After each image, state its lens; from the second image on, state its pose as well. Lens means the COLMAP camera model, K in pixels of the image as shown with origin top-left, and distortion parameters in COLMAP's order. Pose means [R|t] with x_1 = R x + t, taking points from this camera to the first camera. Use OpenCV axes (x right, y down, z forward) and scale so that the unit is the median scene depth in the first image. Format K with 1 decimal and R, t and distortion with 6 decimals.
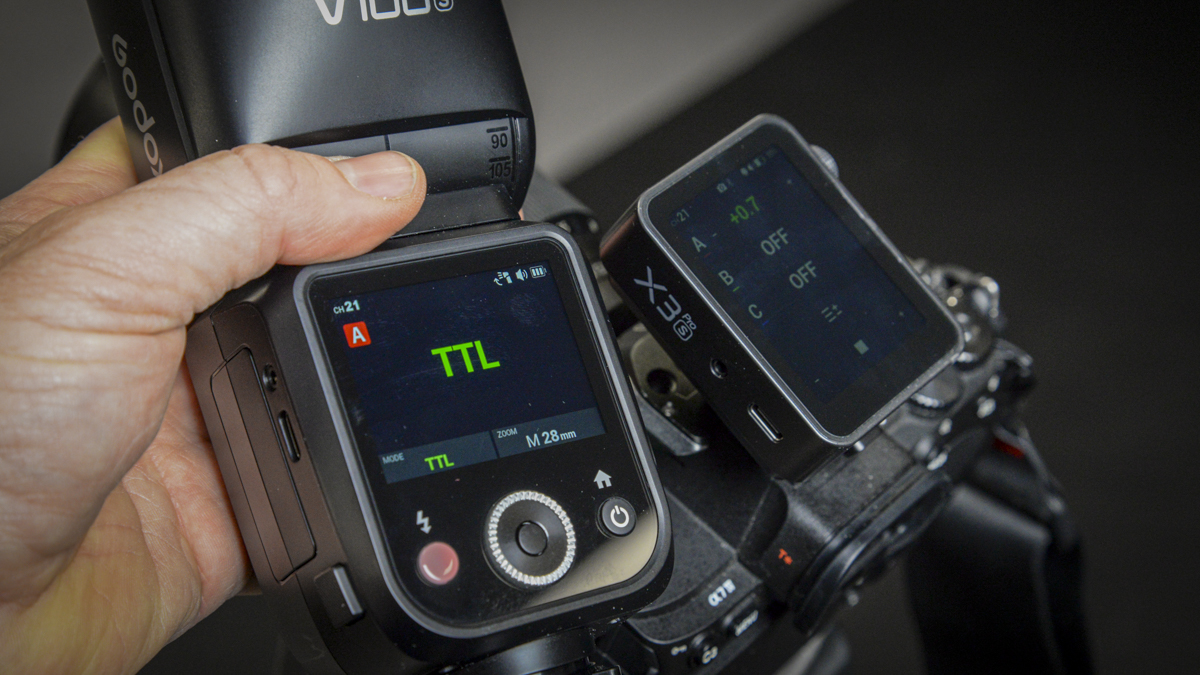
lens RADIAL K [[3031.6, 0, 600.0], [0, 3031.6, 337.5], [0, 0, 1]] dist [0.685273, 0.131812]
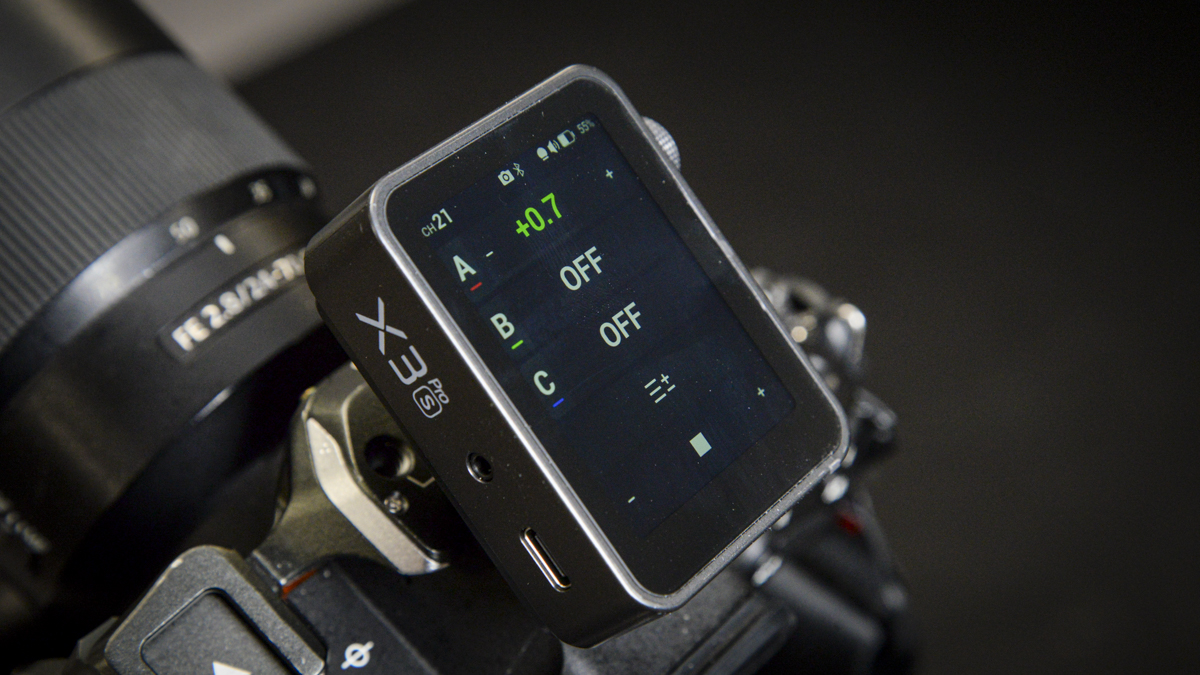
lens RADIAL K [[2673.3, 0, 601.3], [0, 2673.3, 372.4], [0, 0, 1]] dist [0.412476, 0.029961]
pose [[0.991748, 0.078778, 0.101144, 0.006276], [-0.085854, 0.994010, 0.067622, -0.047805], [-0.095211, -0.075747, 0.992571, 0.433768]]
